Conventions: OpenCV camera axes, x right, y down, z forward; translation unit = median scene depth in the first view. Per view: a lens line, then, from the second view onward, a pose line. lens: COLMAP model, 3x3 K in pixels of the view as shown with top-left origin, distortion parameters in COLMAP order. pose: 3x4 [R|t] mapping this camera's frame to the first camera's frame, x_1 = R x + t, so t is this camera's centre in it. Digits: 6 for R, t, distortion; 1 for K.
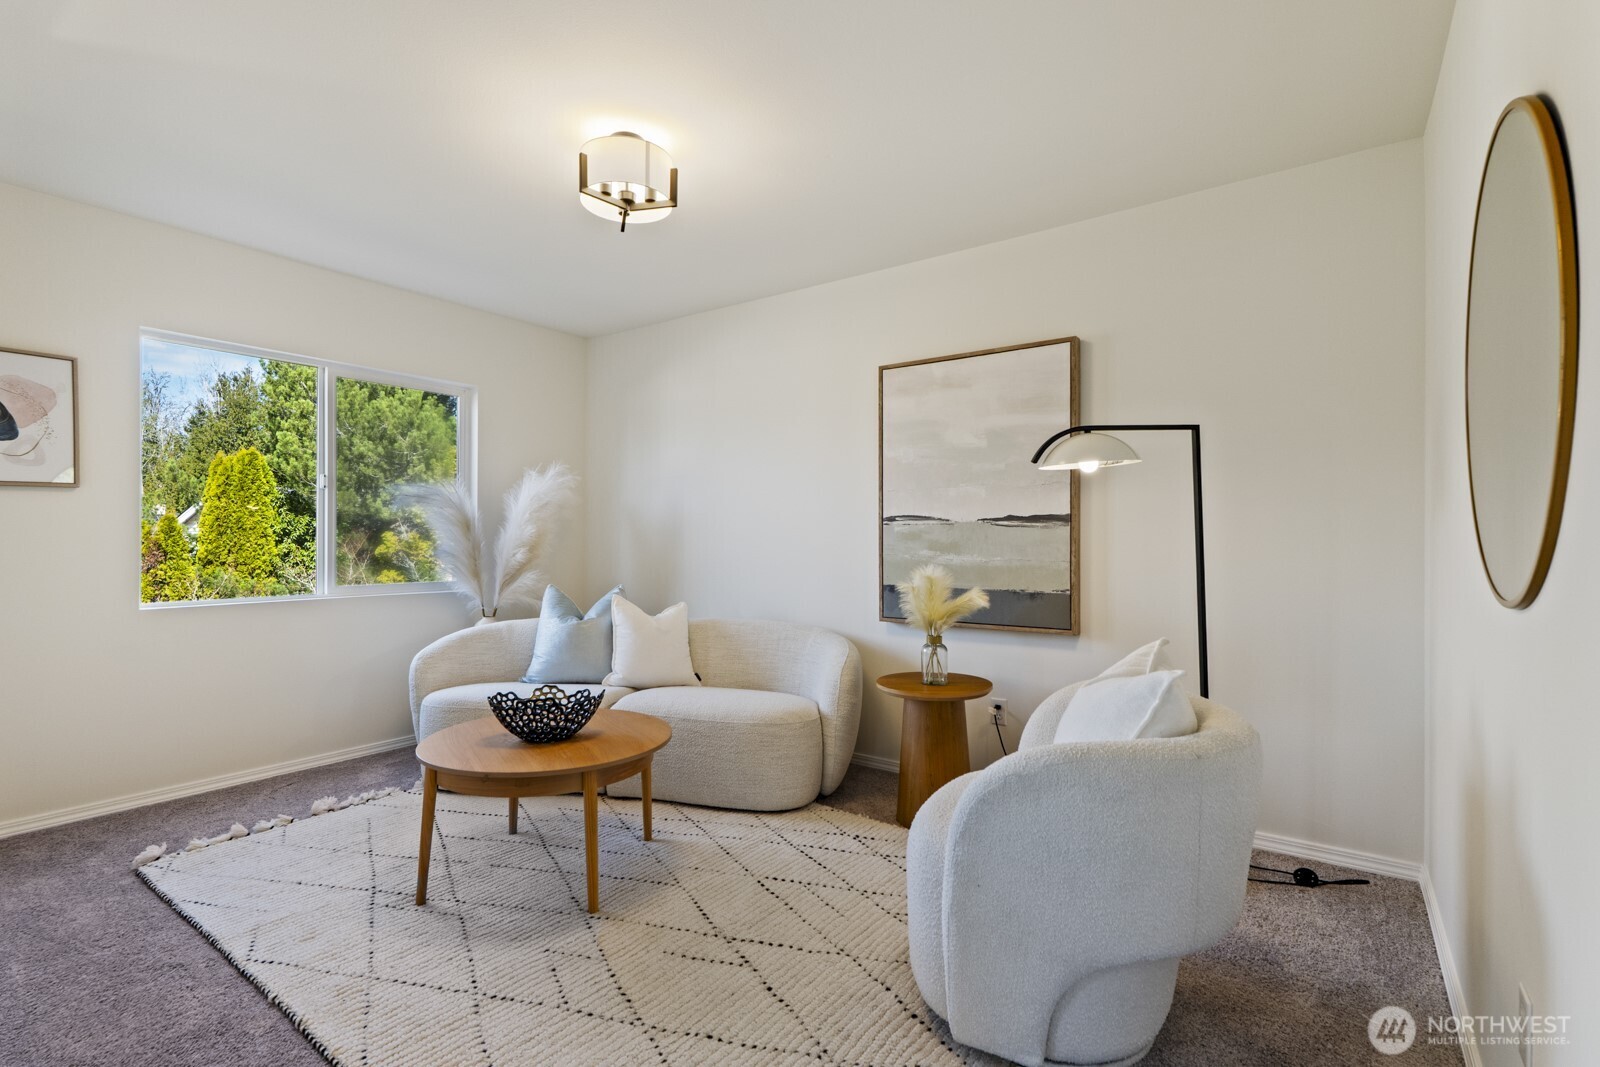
lens RADIAL K [[742.6, 0, 796.8], [0, 742.6, 538.6], [0, 0, 1]] dist [0.003324, -0.000239]
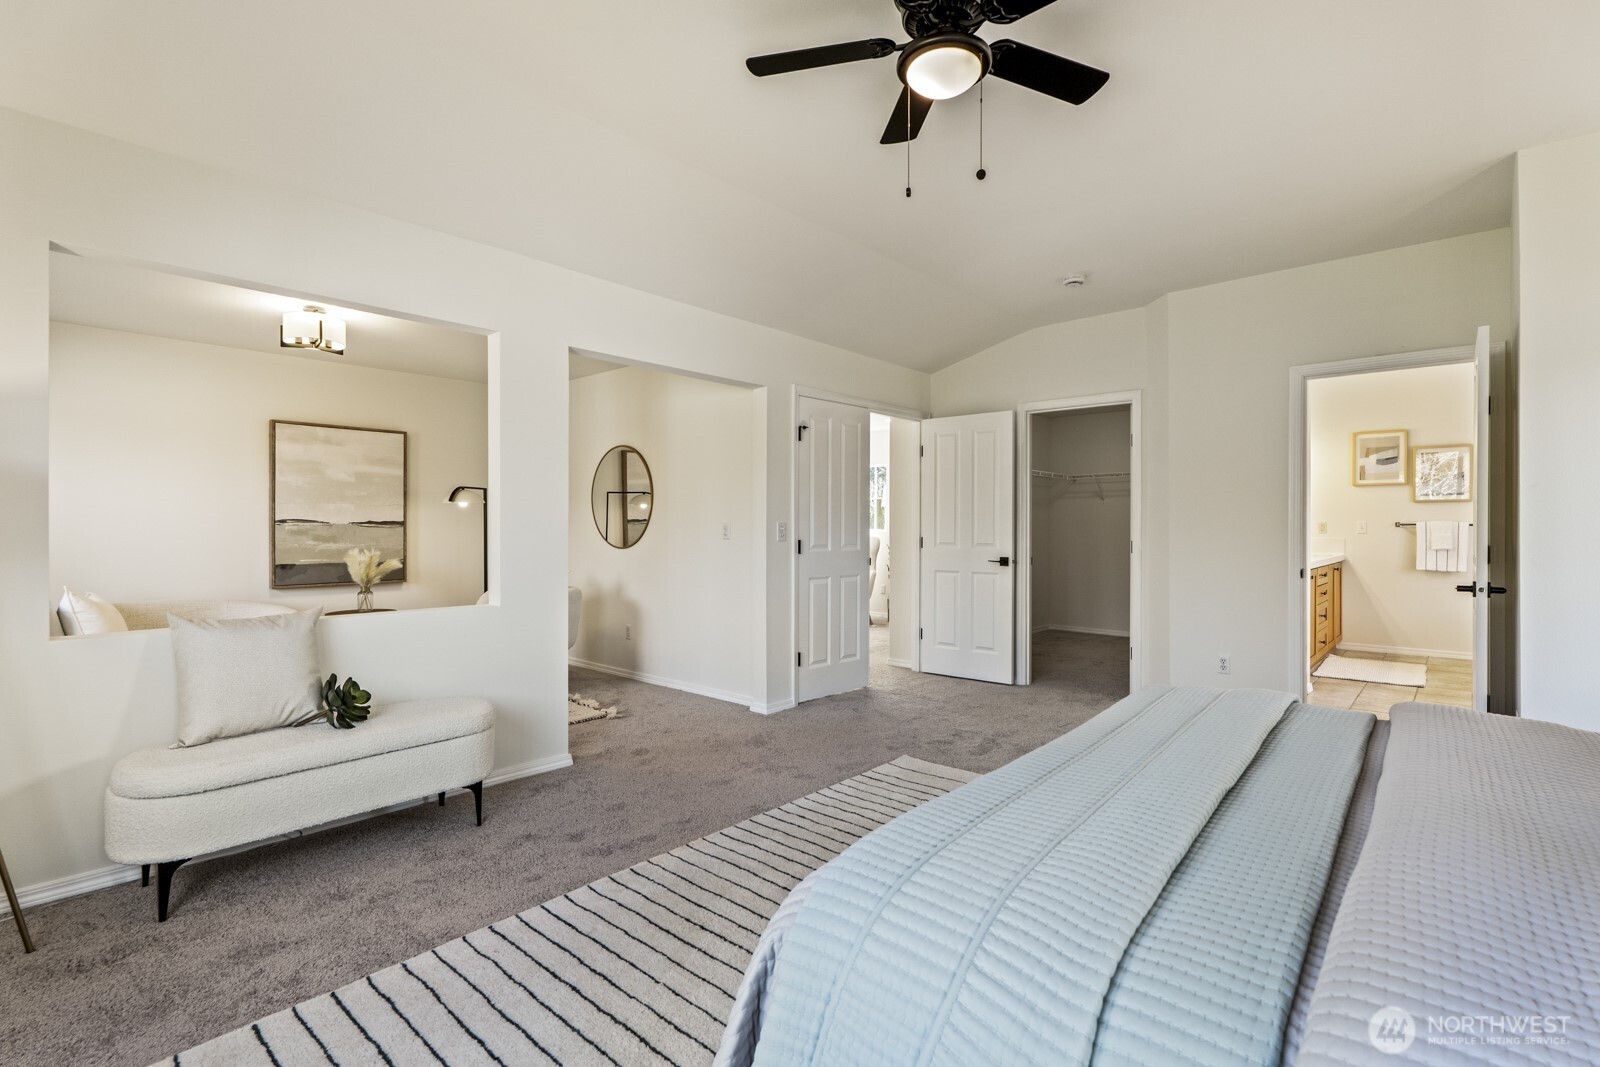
lens RADIAL K [[742.6, 0, 798.2], [0, 742.6, 531.1], [0, 0, 1]] dist [0.003324, -0.000239]
pose [[0.104593, -0.009252, 0.994472, -1.384506], [-0.006578, 0.999928, 0.009995, -0.030912], [-0.994493, -0.007587, 0.104525, -0.232360]]
